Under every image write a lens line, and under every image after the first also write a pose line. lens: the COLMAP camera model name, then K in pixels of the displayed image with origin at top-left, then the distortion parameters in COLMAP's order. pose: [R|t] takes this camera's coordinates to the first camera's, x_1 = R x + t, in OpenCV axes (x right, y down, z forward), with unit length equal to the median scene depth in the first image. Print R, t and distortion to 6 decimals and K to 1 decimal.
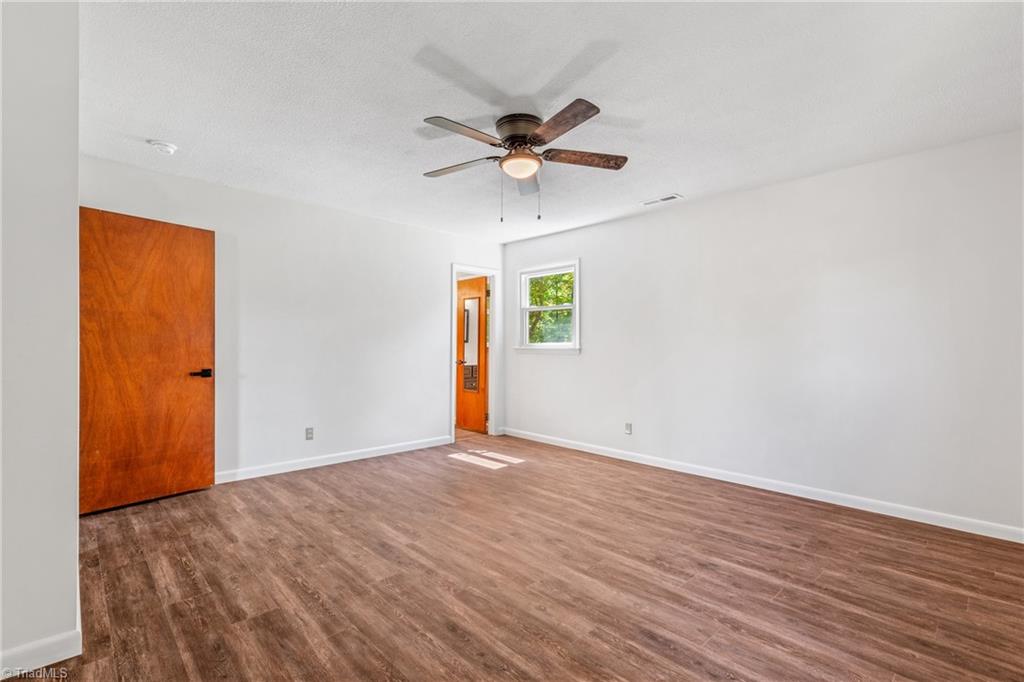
lens RADIAL K [[469.4, 0, 512.0], [0, 469.4, 343.0], [0, 0, 1]] dist [0.000314, -0.000703]
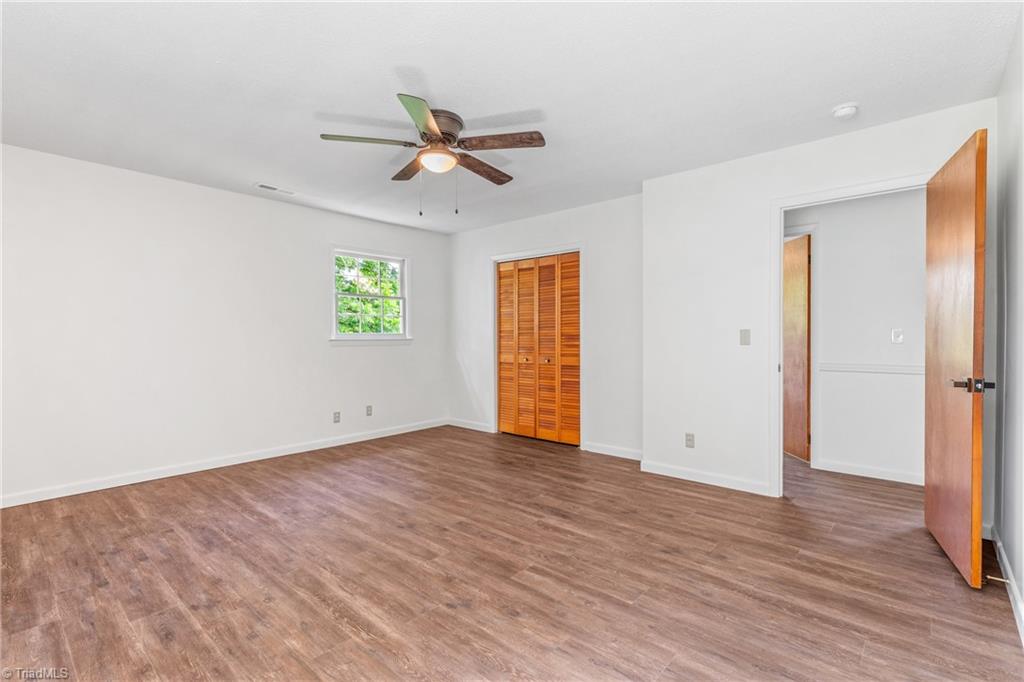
lens RADIAL K [[469.4, 0, 512.0], [0, 469.4, 341.7], [0, 0, 1]] dist [0.000314, -0.000703]
pose [[-0.996515, -0.002044, -0.083393, -0.059025], [-0.002210, 0.999996, 0.001905, 0.016155], [0.083388, 0.002082, -0.996515, 2.178747]]
